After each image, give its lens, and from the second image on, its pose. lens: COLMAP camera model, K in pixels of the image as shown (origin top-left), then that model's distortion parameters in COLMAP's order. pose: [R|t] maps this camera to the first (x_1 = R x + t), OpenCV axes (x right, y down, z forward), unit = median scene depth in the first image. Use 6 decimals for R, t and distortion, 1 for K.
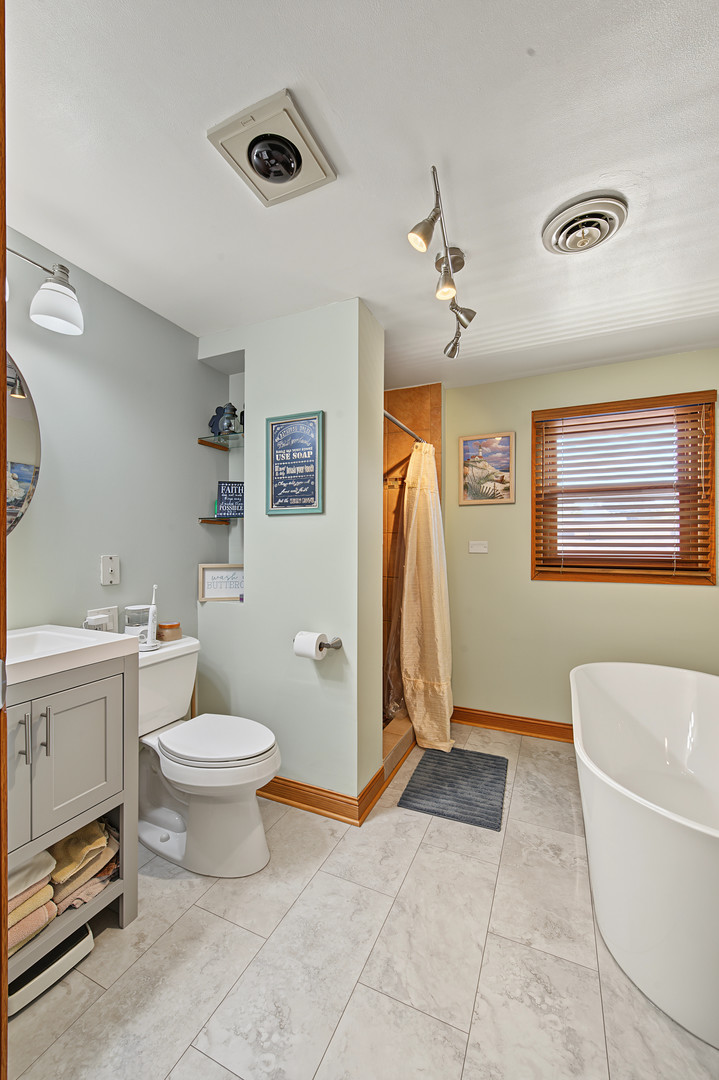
lens RADIAL K [[429.8, 0, 360.0], [0, 429.8, 546.7], [0, 0, 1]] dist [0.018996, -0.000293]
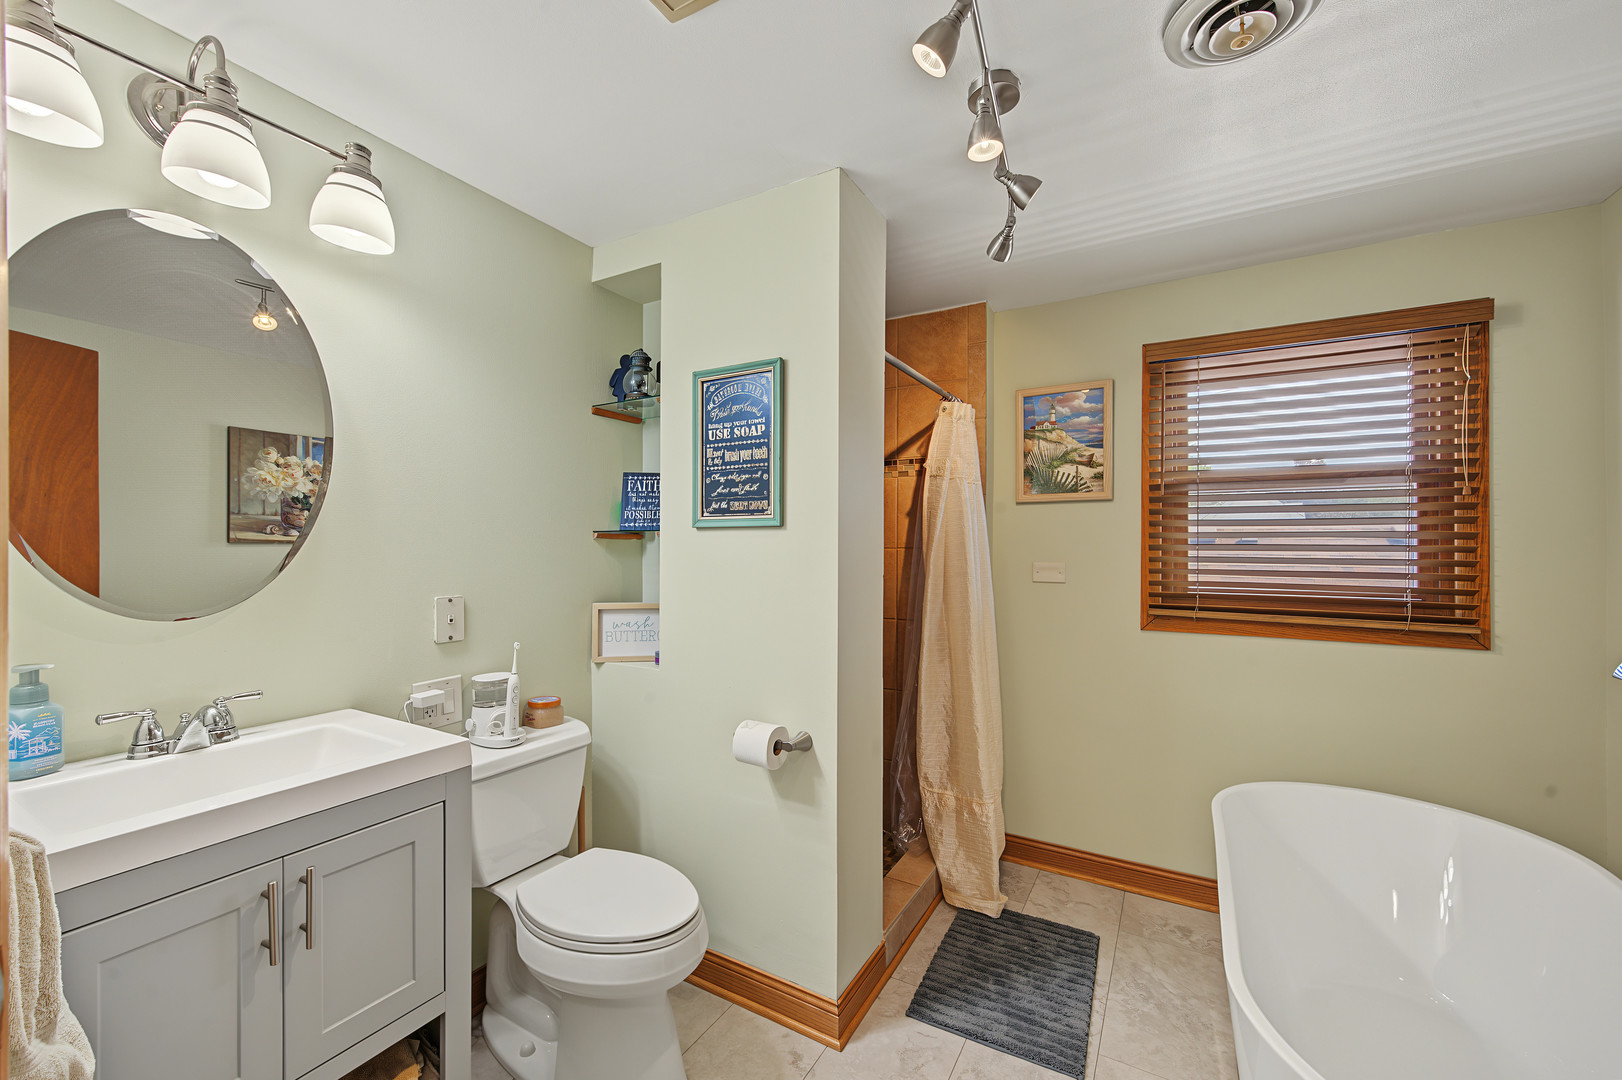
lens RADIAL K [[642.4, 0, 804.5], [0, 642.4, 549.5], [0, 0, 1]] dist [0.011754, -0.000349]
pose [[0.994771, 0.001175, -0.102120, 0.033146], [-0.000955, 0.999997, 0.002200, -0.041073], [0.102122, -0.002091, 0.994770, 0.087044]]
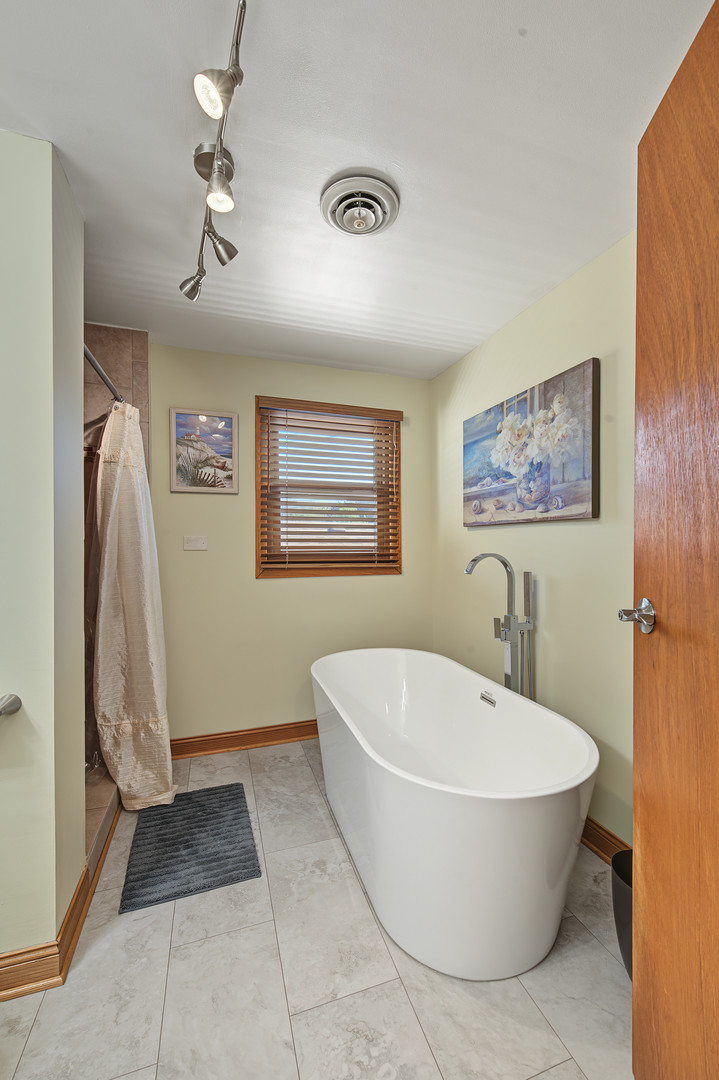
lens RADIAL K [[443.2, 0, 360.2], [0, 443.2, 545.8], [0, 0, 1]] dist [0.008556, -0.000848]
pose [[0.728189, -0.008384, 0.685325, -0.105474], [0.003833, 0.999959, 0.008161, 0.000281], [-0.685366, -0.003316, 0.728191, 0.186503]]
